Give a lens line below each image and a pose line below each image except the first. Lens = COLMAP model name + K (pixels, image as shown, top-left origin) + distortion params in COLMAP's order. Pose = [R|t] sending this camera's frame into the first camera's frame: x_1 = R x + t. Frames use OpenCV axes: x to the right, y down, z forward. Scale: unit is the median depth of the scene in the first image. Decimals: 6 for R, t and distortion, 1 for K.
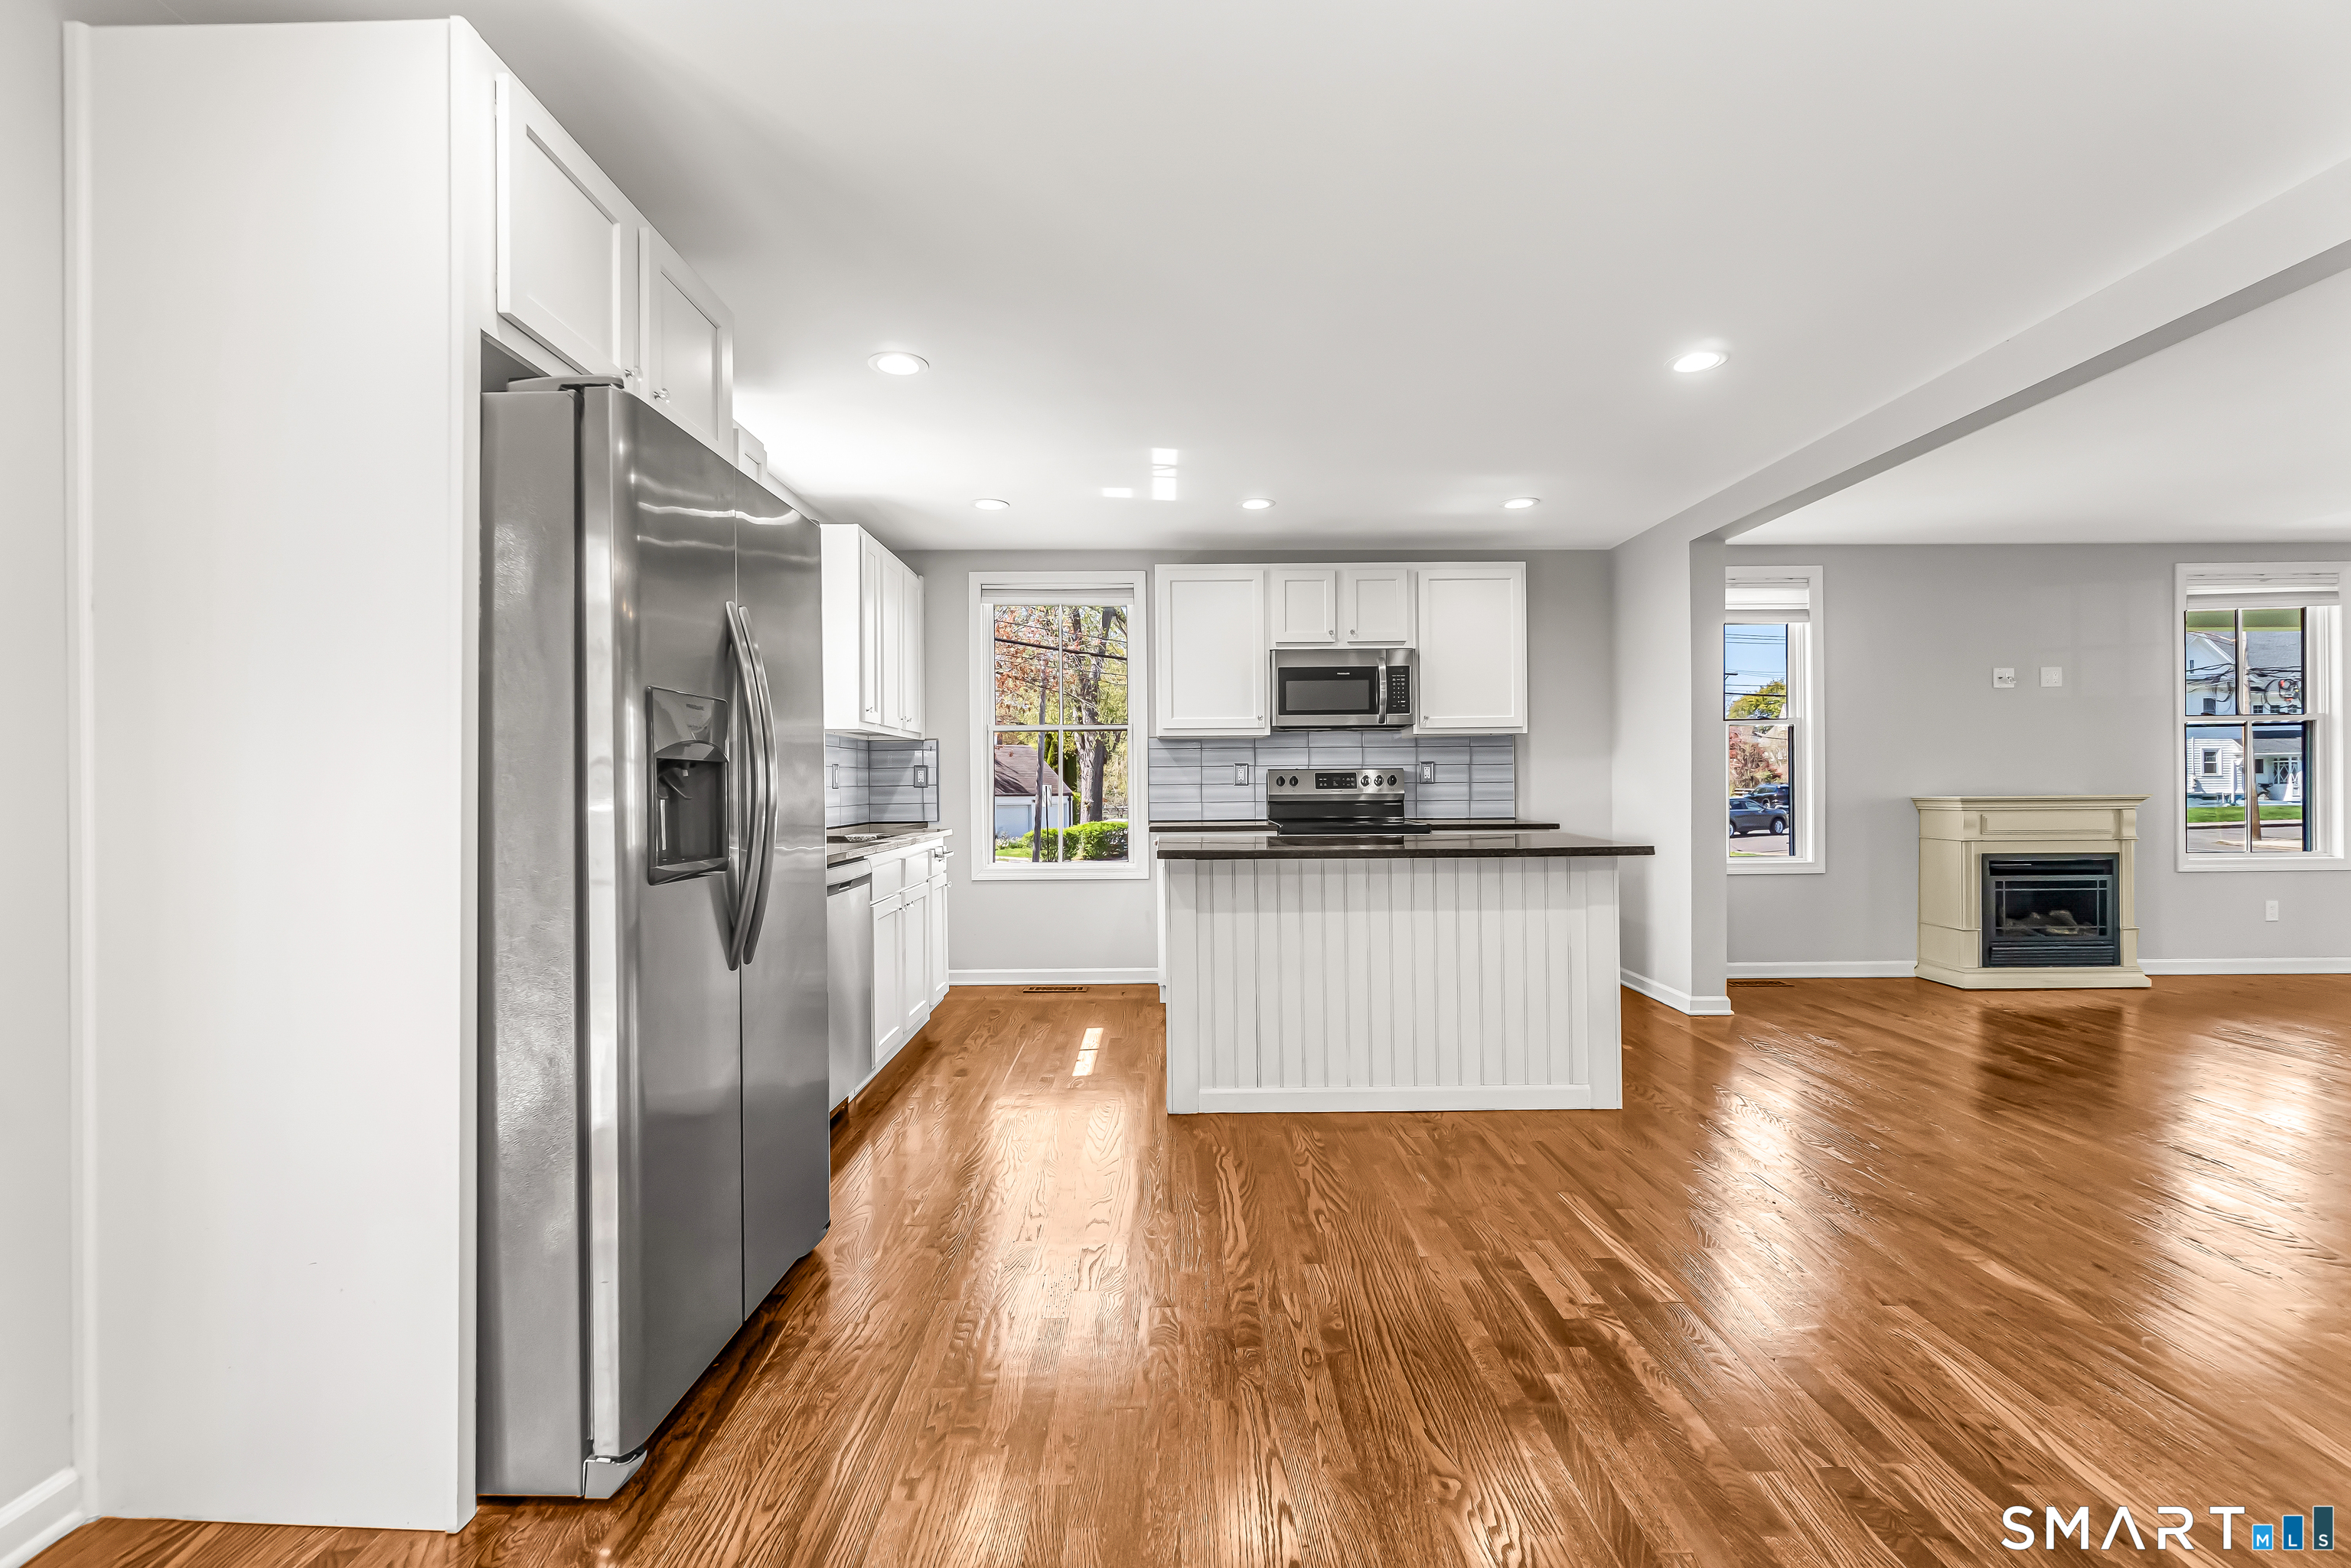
lens RADIAL K [[1029.3, 0, 1169.4], [0, 1029.3, 776.1], [0, 0, 1]] dist [-0.004423, -0.000176]
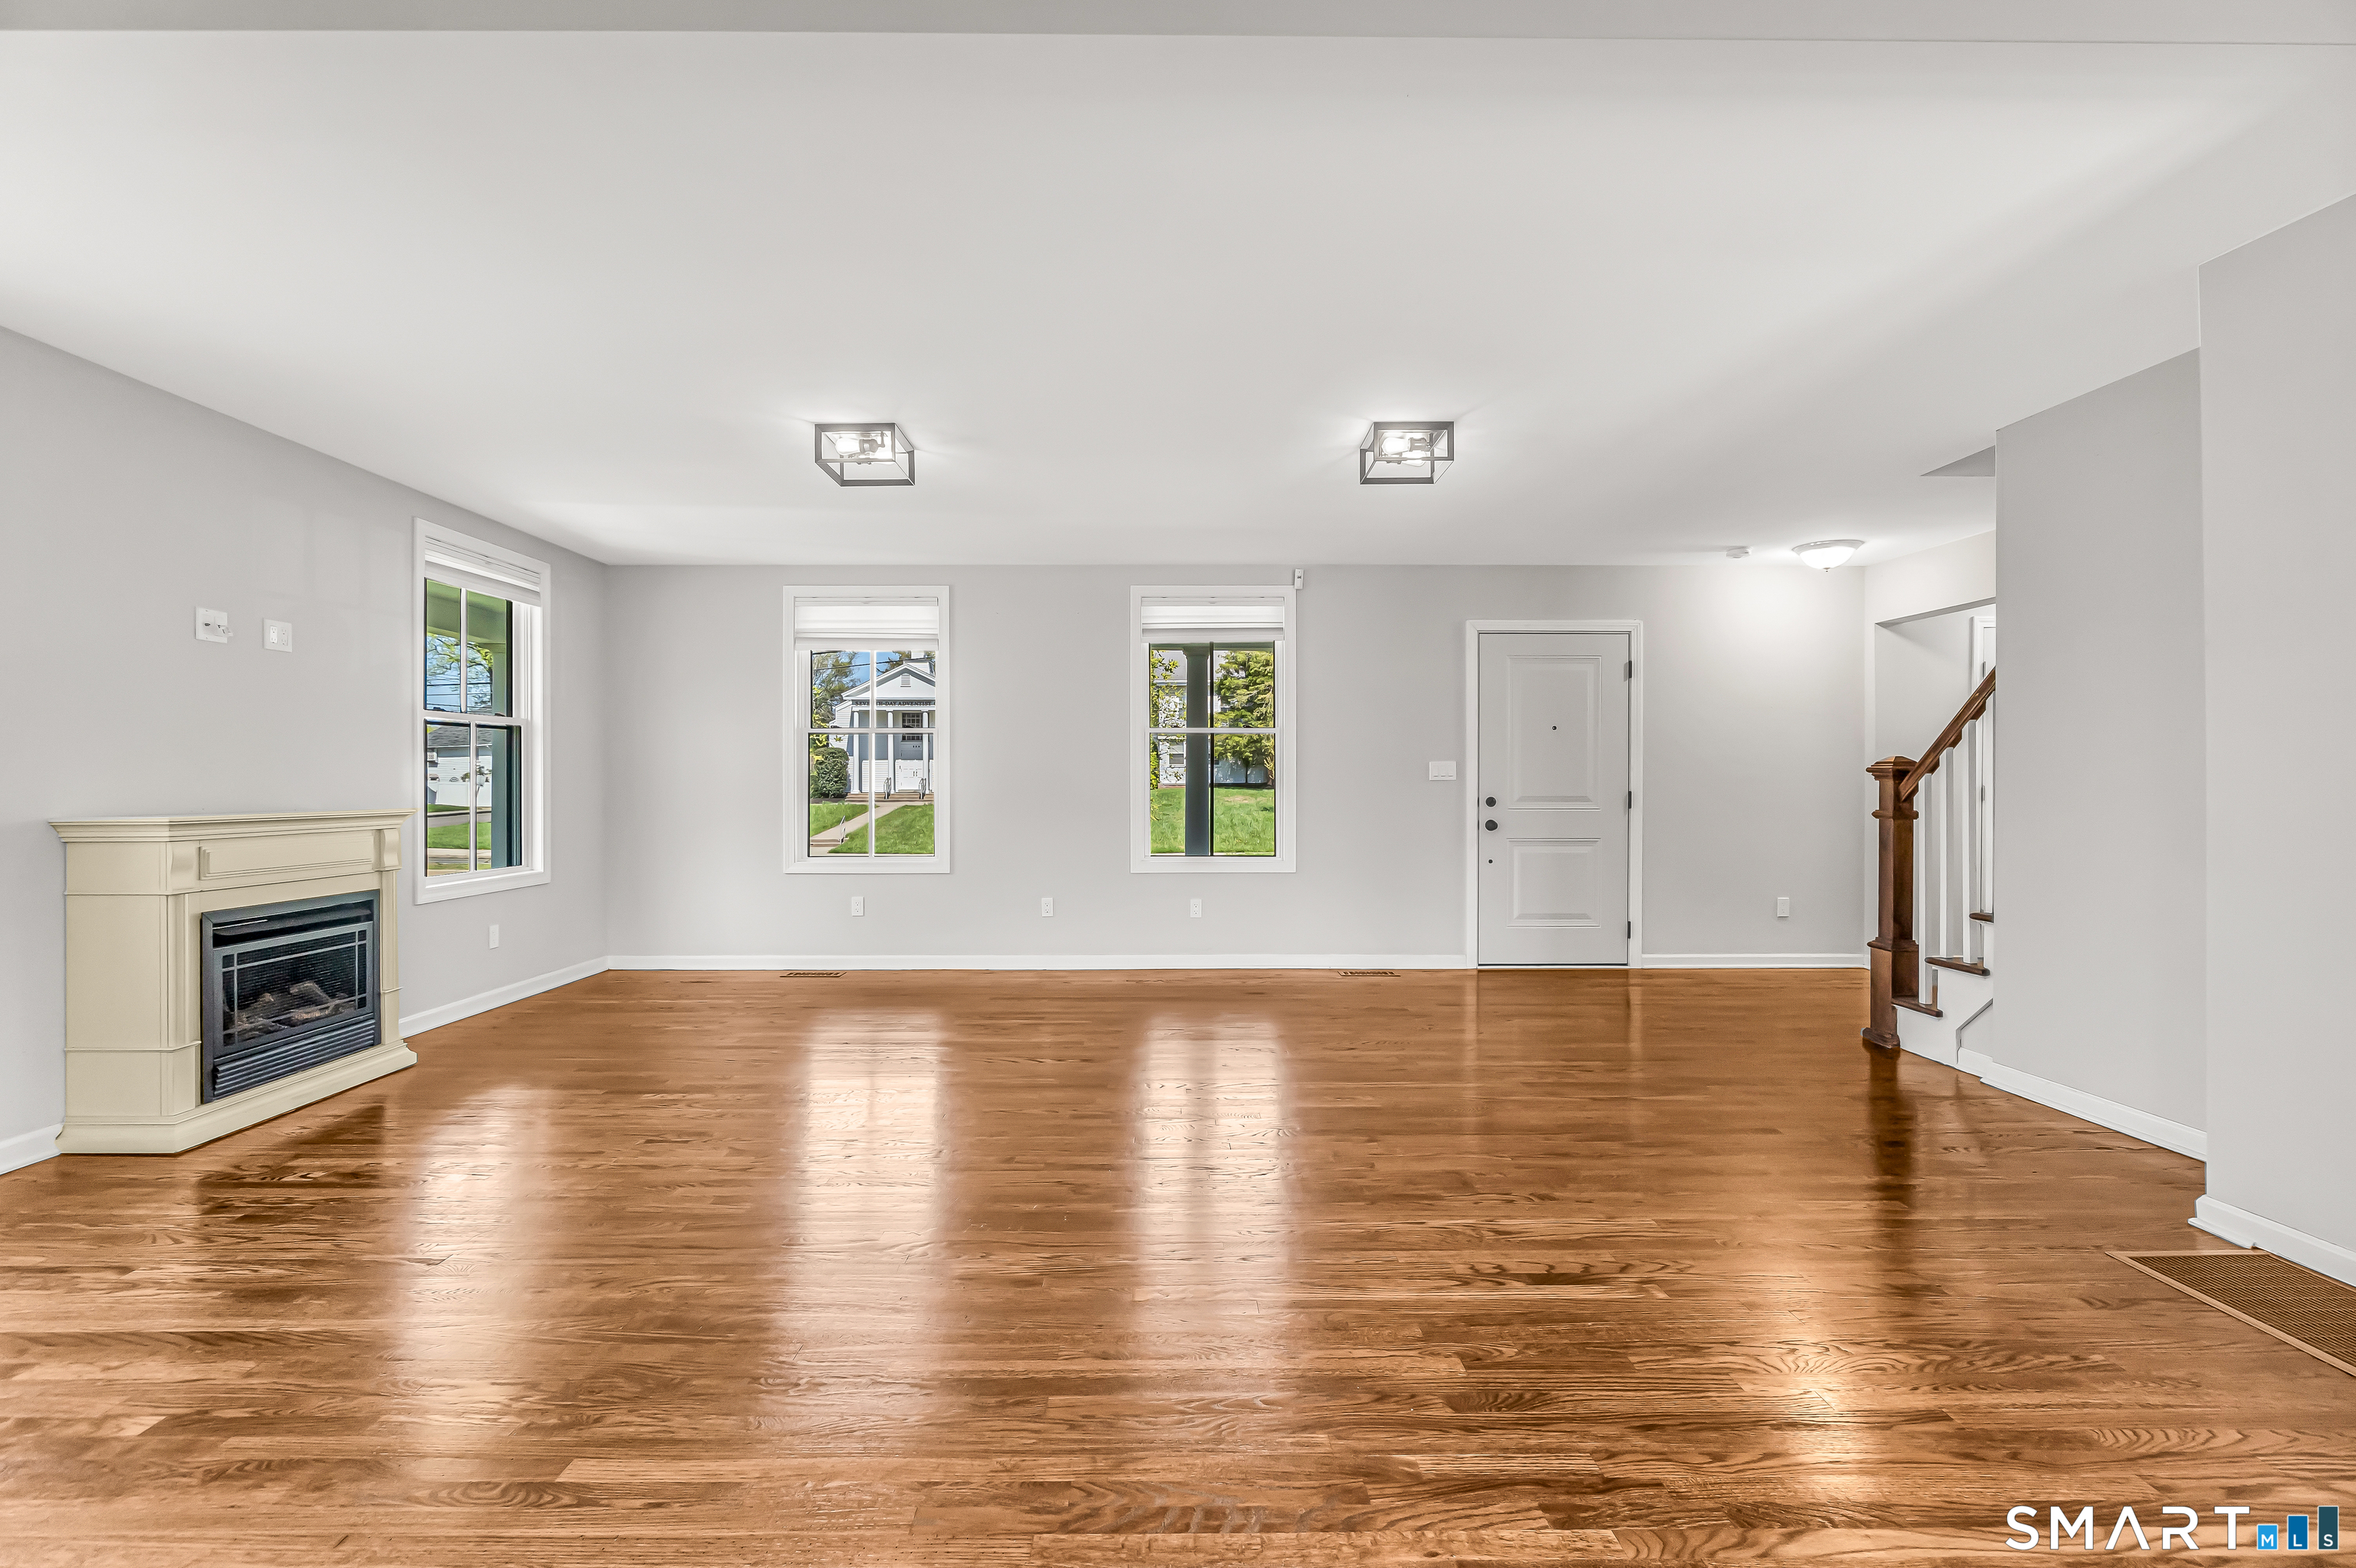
lens RADIAL K [[1031.4, 0, 1184.8], [0, 1031.4, 790.0], [0, 0, 1]] dist [-0.004423, -0.000176]
pose [[-0.002228, 0.001505, 0.999996, 0.196756], [-0.005871, 0.999982, -0.001519, 0.002155], [-0.999980, -0.005875, -0.002219, 0.432261]]
